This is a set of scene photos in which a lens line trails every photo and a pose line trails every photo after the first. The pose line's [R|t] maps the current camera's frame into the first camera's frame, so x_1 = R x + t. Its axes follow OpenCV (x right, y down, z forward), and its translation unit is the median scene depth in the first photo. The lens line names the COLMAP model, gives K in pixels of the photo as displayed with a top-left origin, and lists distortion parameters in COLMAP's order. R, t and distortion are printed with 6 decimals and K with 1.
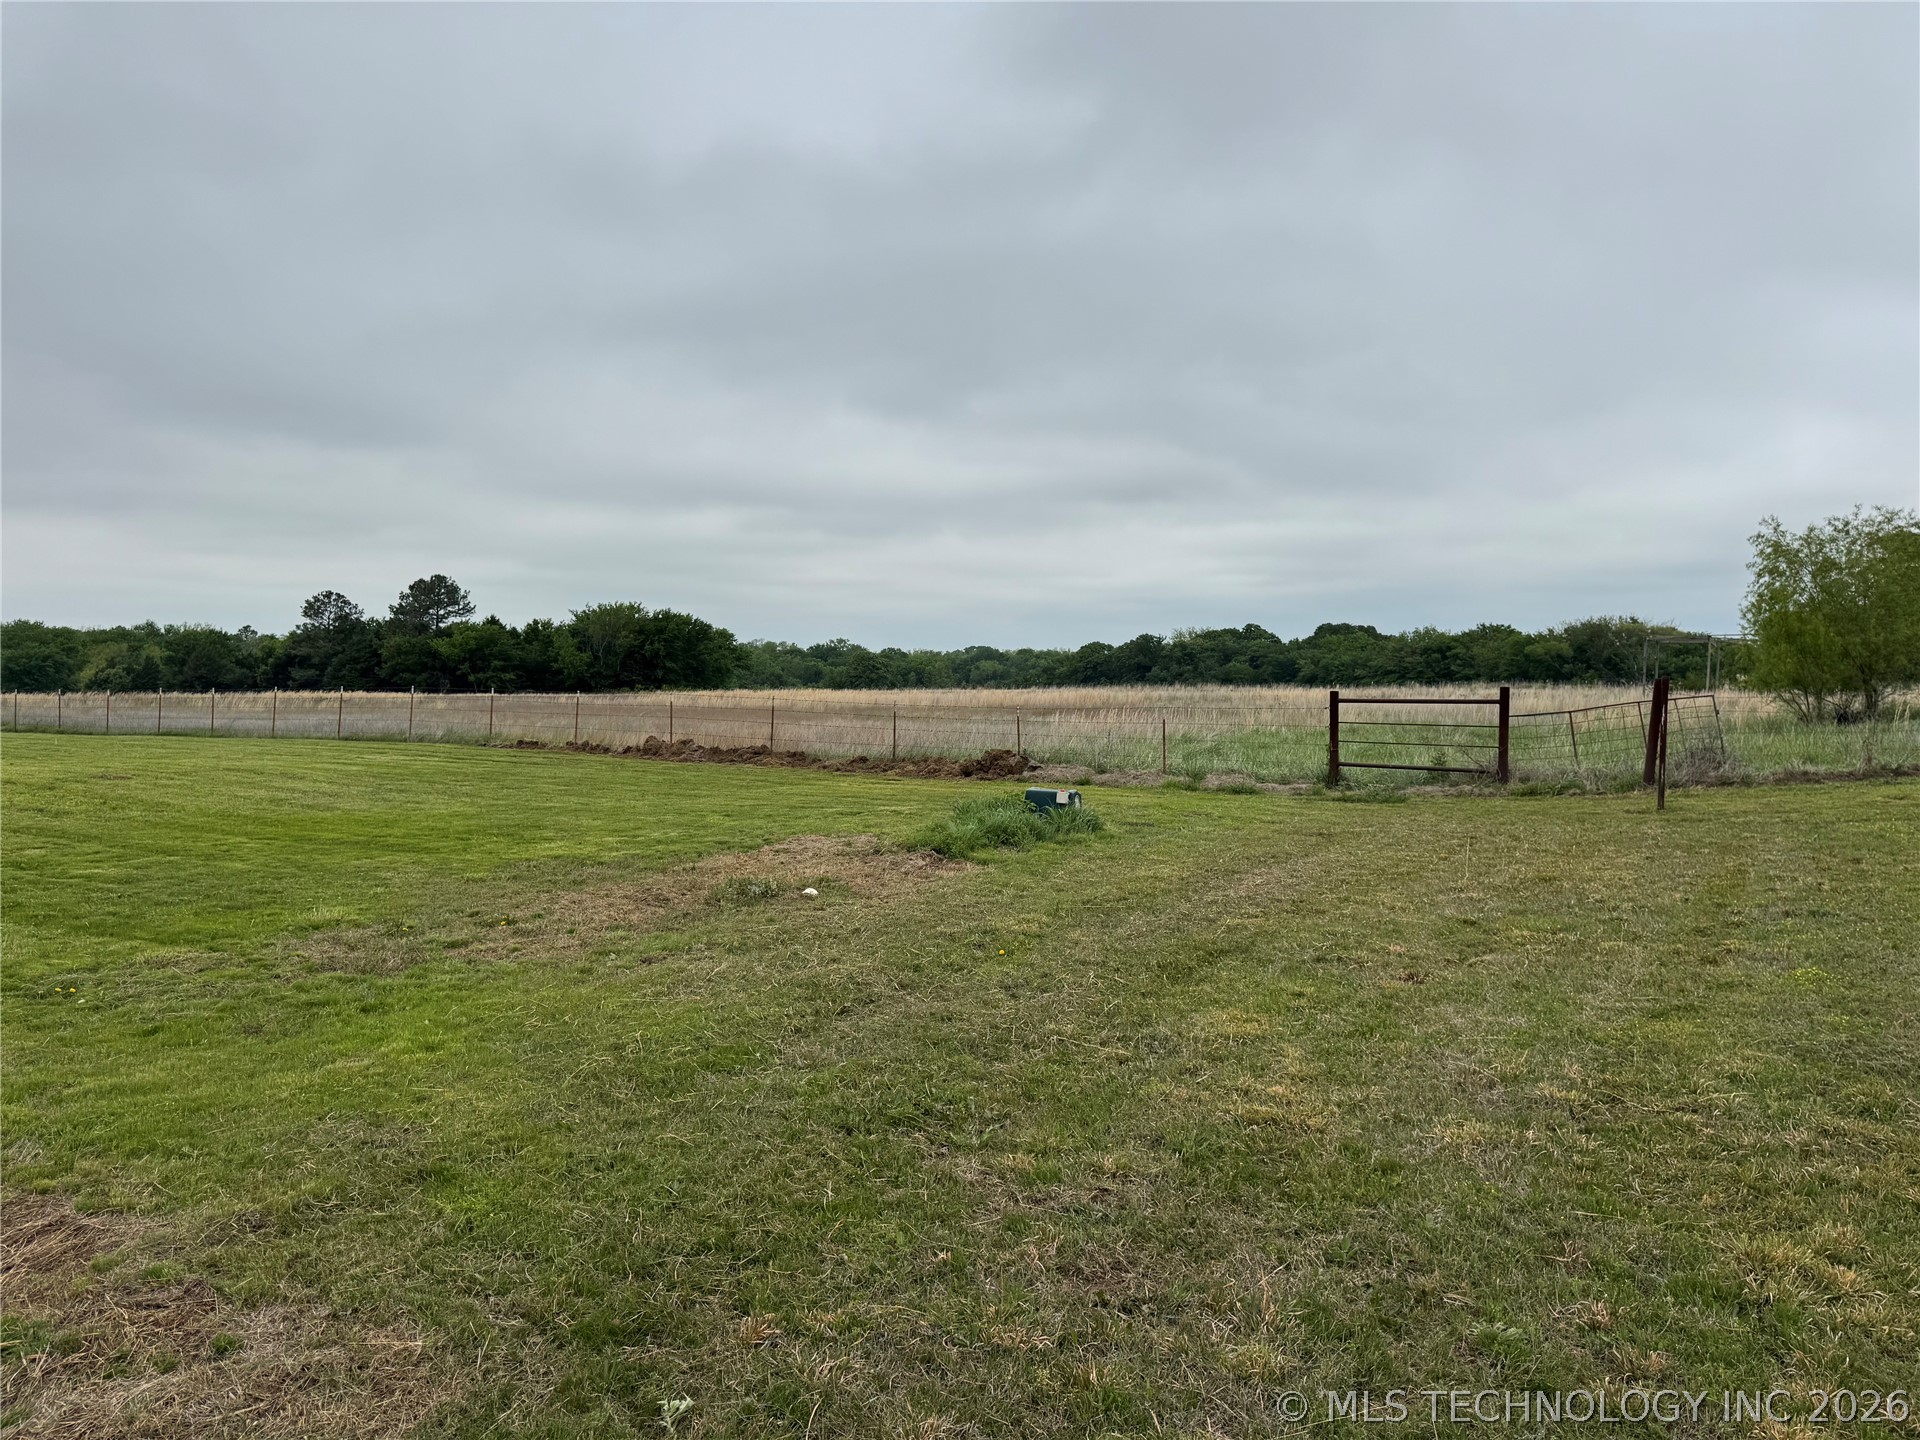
lens RADIAL K [[1347.5, 0, 967.8], [0, 1347.5, 722.1], [0, 0, 1]] dist [0.069367, -0.068845]
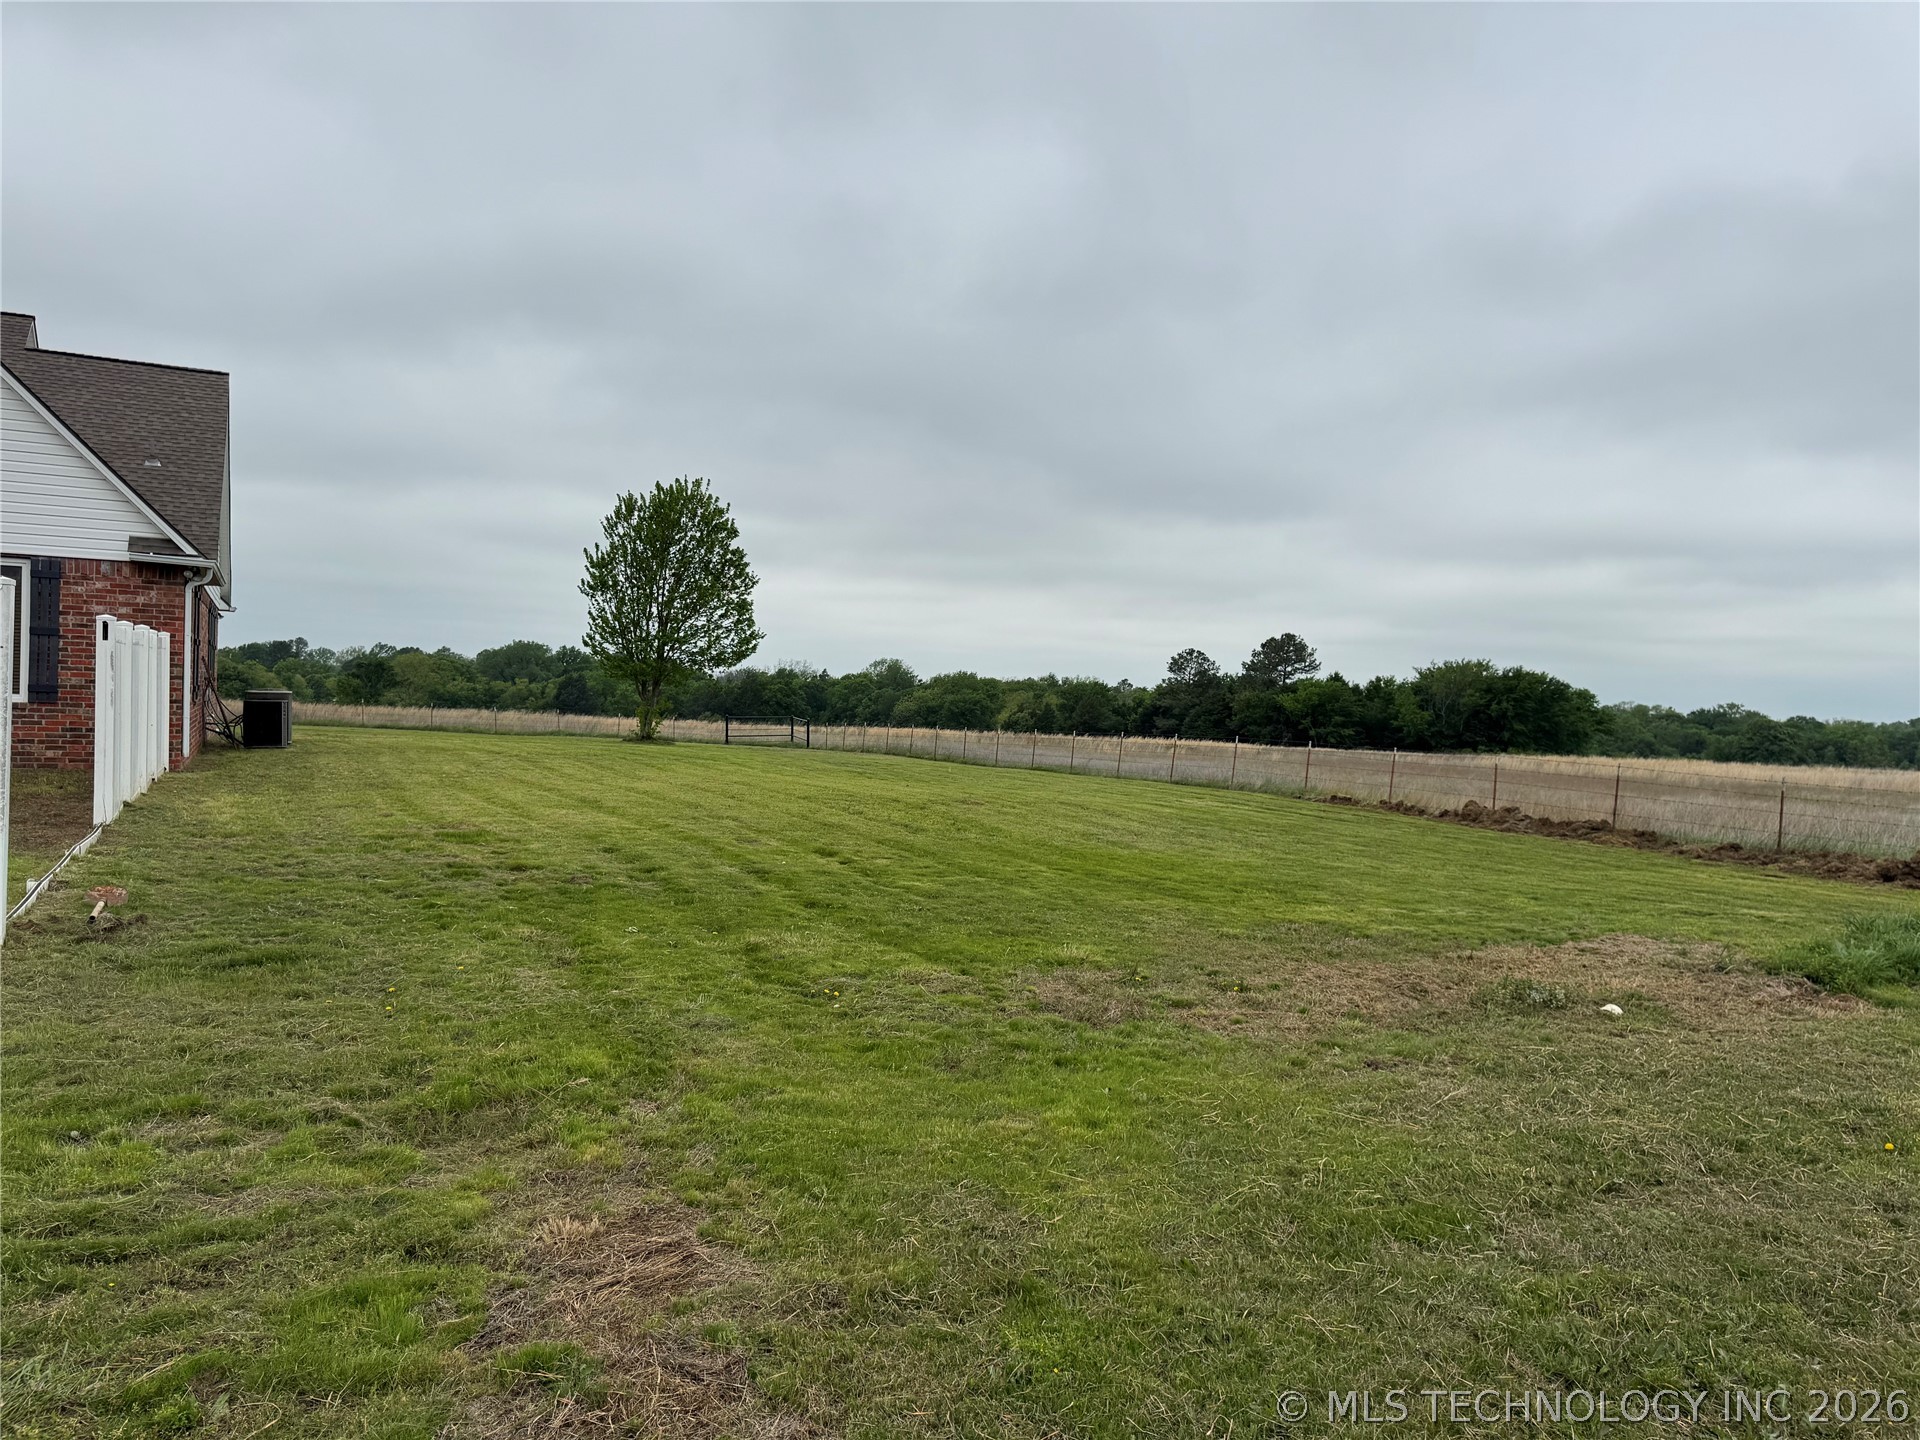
lens RADIAL K [[1347.5, 0, 954.8], [0, 1347.5, 724.3], [0, 0, 1]] dist [0.069367, -0.068845]
pose [[0.818621, 0.037037, -0.573138, 0.008992], [-0.060219, 0.997953, -0.021522, -0.000466], [0.571168, 0.052132, 0.819176, 0.045585]]
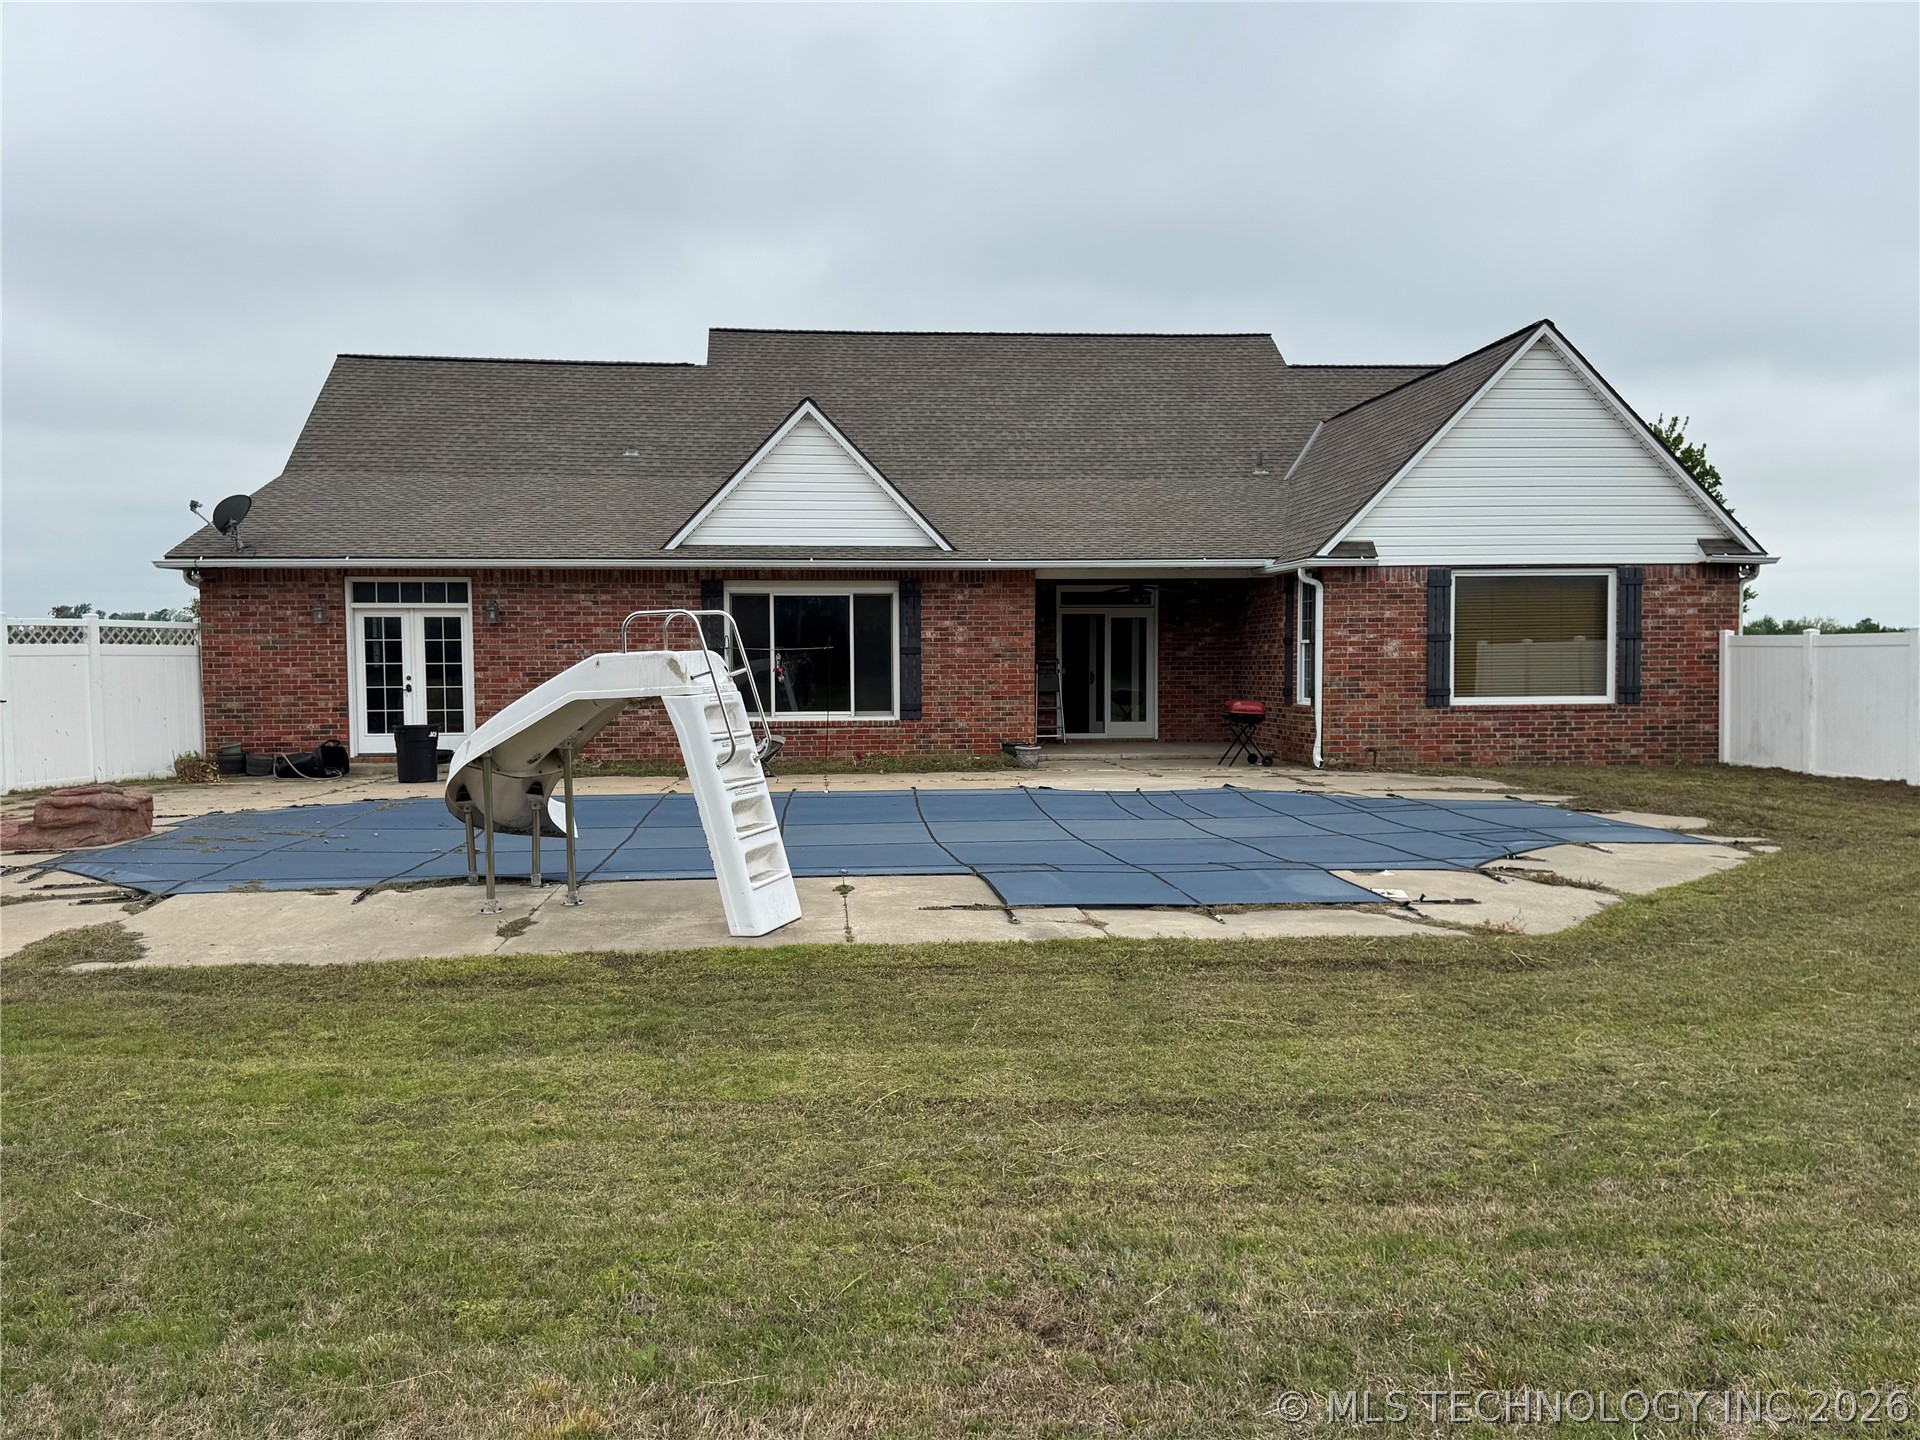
lens RADIAL K [[1555.0, 0, 959.2], [0, 1555.0, 728.9], [0, 0, 1]] dist [0.096913, -0.131864]
pose [[0.551595, 0.027285, -0.833665, -0.553320], [-0.028878, 0.999490, 0.013606, 0.029747], [0.833612, 0.016570, 0.552102, -0.906454]]
